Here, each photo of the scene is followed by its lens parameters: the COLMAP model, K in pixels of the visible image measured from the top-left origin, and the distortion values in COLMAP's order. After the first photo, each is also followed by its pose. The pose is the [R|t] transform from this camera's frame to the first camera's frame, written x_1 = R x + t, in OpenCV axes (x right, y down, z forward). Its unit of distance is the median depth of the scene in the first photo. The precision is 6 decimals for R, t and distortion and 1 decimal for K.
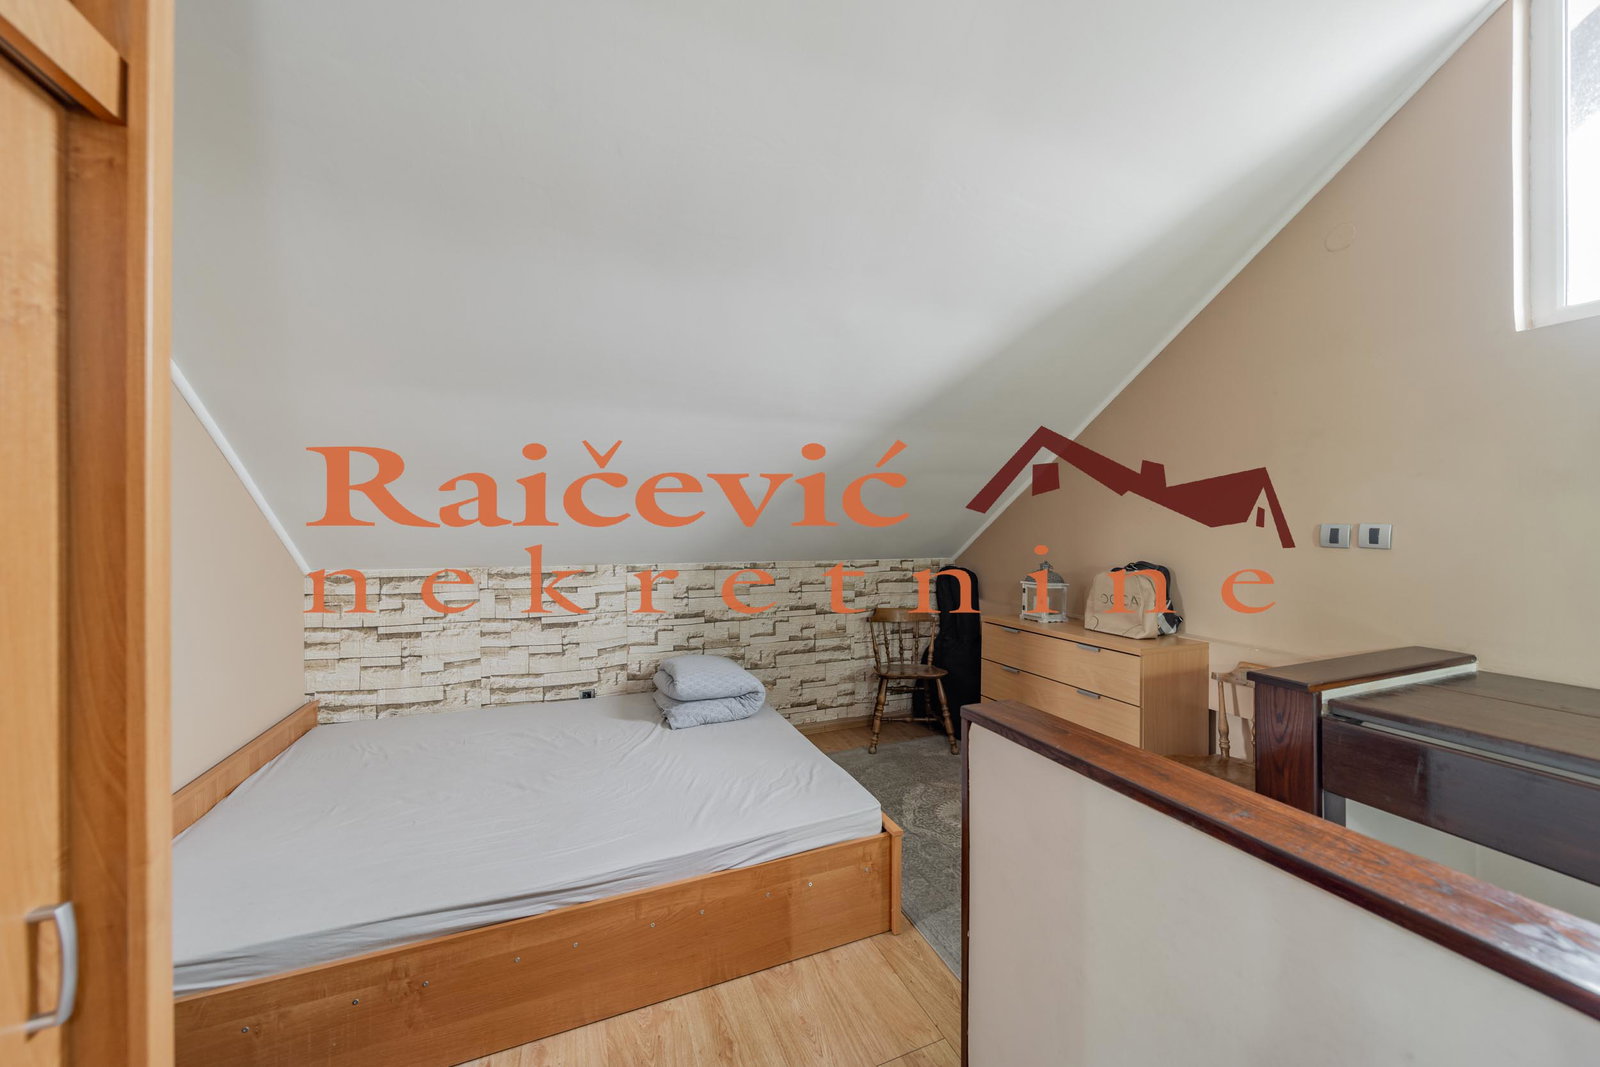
lens RADIAL K [[569.1, 0, 814.1], [0, 569.1, 526.0], [0, 0, 1]] dist [0.001226, -0.001019]
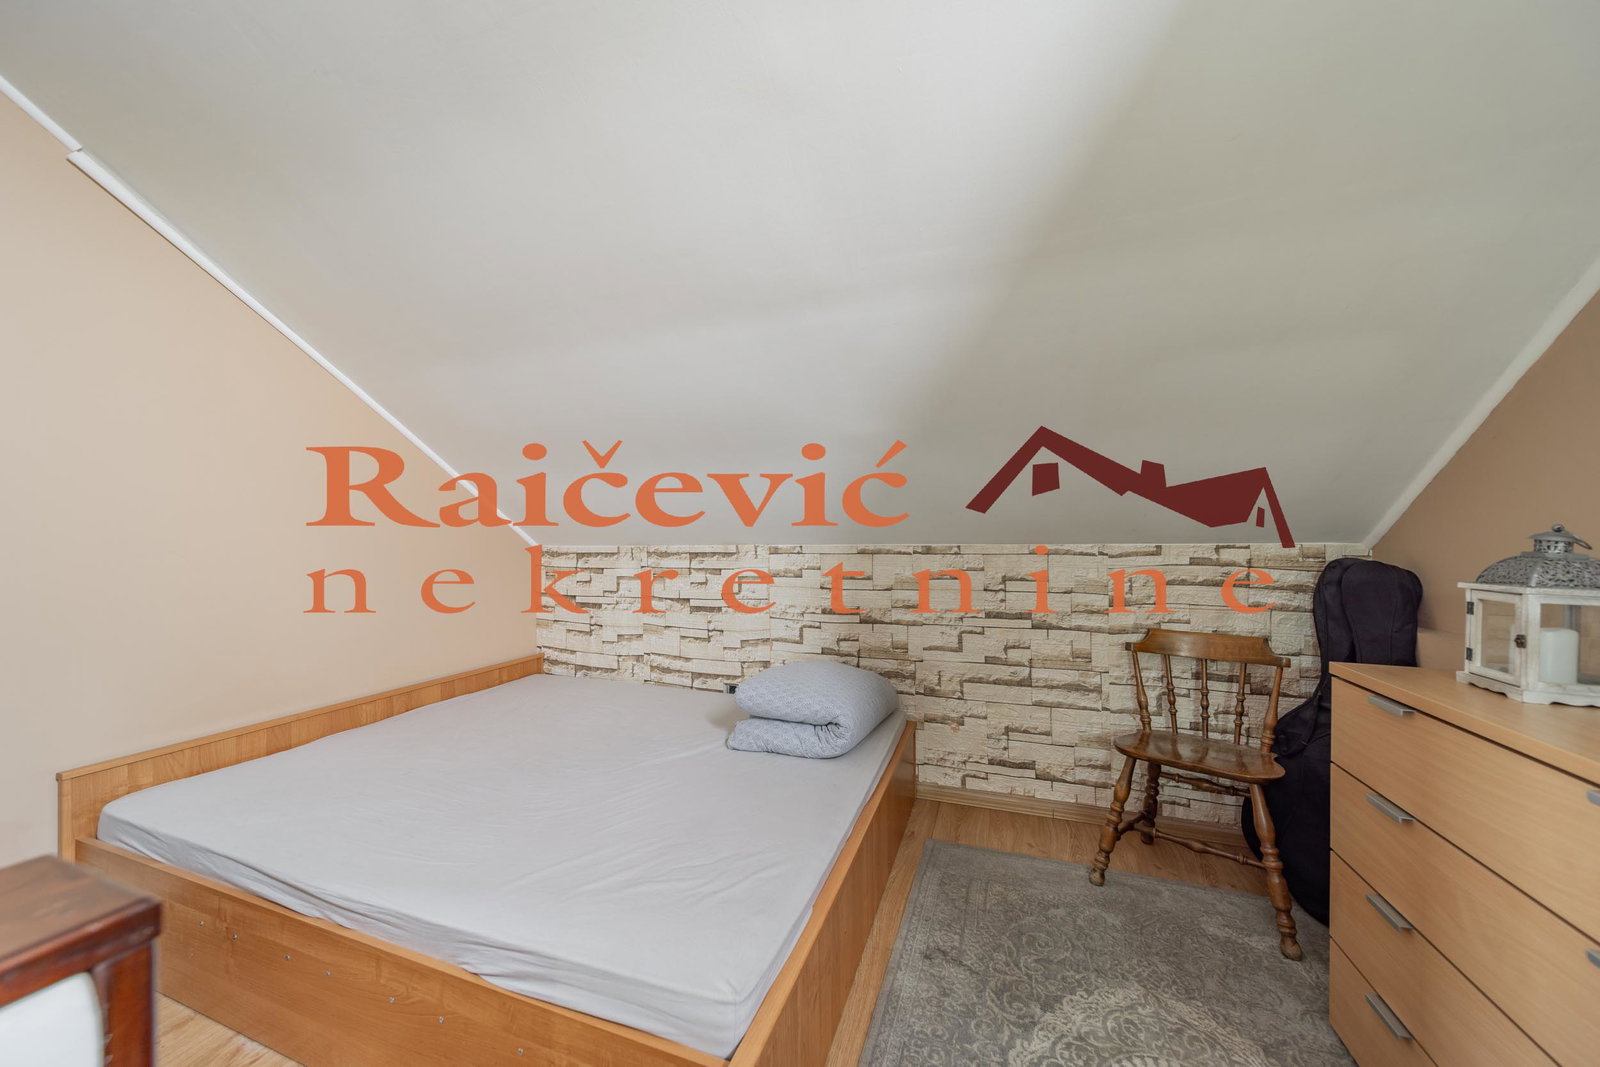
lens RADIAL K [[569.1, 0, 805.1], [0, 569.1, 534.9], [0, 0, 1]] dist [0.001226, -0.001019]
pose [[0.723110, -0.016405, -0.690538, 0.284916], [0.014646, 0.999857, -0.008416, 0.056738], [0.690577, -0.004028, 0.723248, 0.393882]]
